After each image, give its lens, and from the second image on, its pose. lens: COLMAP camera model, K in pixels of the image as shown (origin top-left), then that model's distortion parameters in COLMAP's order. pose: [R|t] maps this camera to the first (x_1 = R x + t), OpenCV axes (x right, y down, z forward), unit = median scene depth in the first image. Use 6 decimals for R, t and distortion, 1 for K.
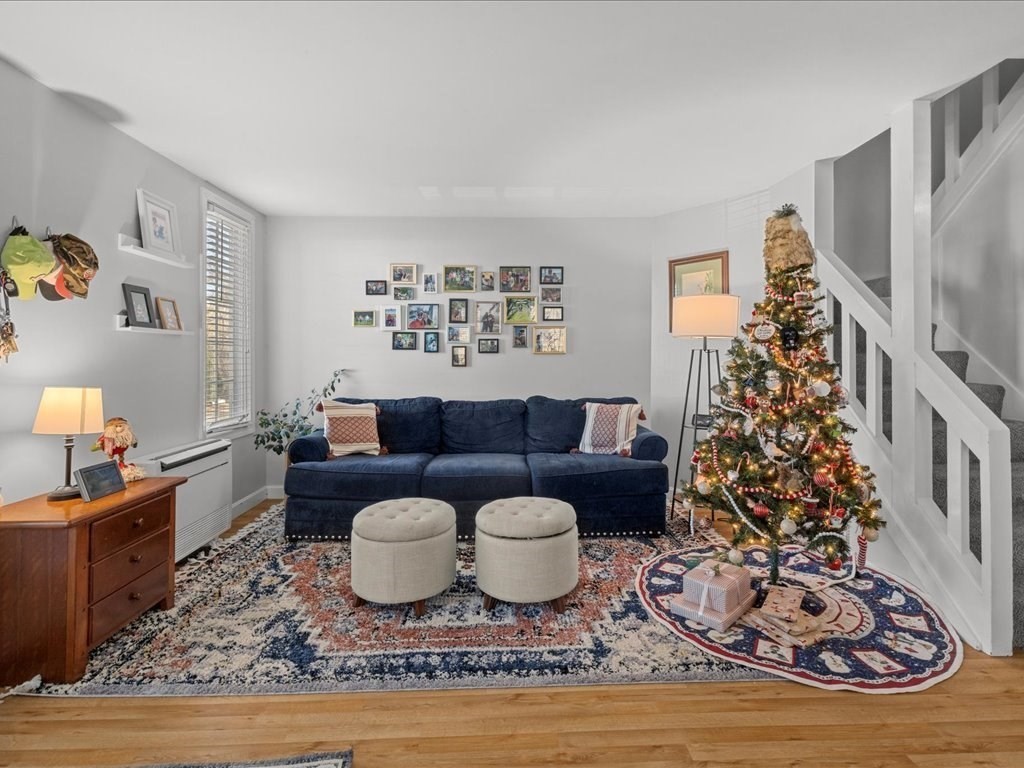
lens RADIAL K [[495.0, 0, 489.3], [0, 495.0, 348.9], [0, 0, 1]] dist [-0.000641, 0.002093]
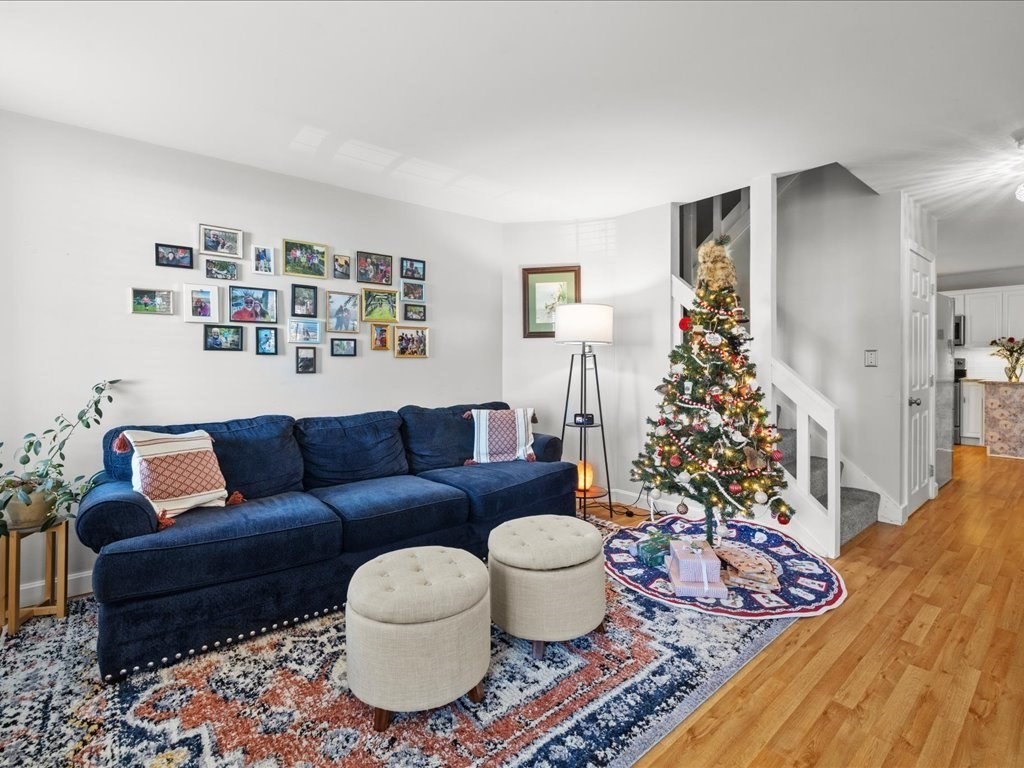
lens RADIAL K [[495.0, 0, 510.0], [0, 495.0, 362.2], [0, 0, 1]] dist [-0.000641, 0.002093]
pose [[0.774169, 0.000125, 0.632978, -0.302436], [-0.009743, 0.999884, 0.011719, 0.006005], [-0.632903, -0.015240, 0.774081, 0.202453]]
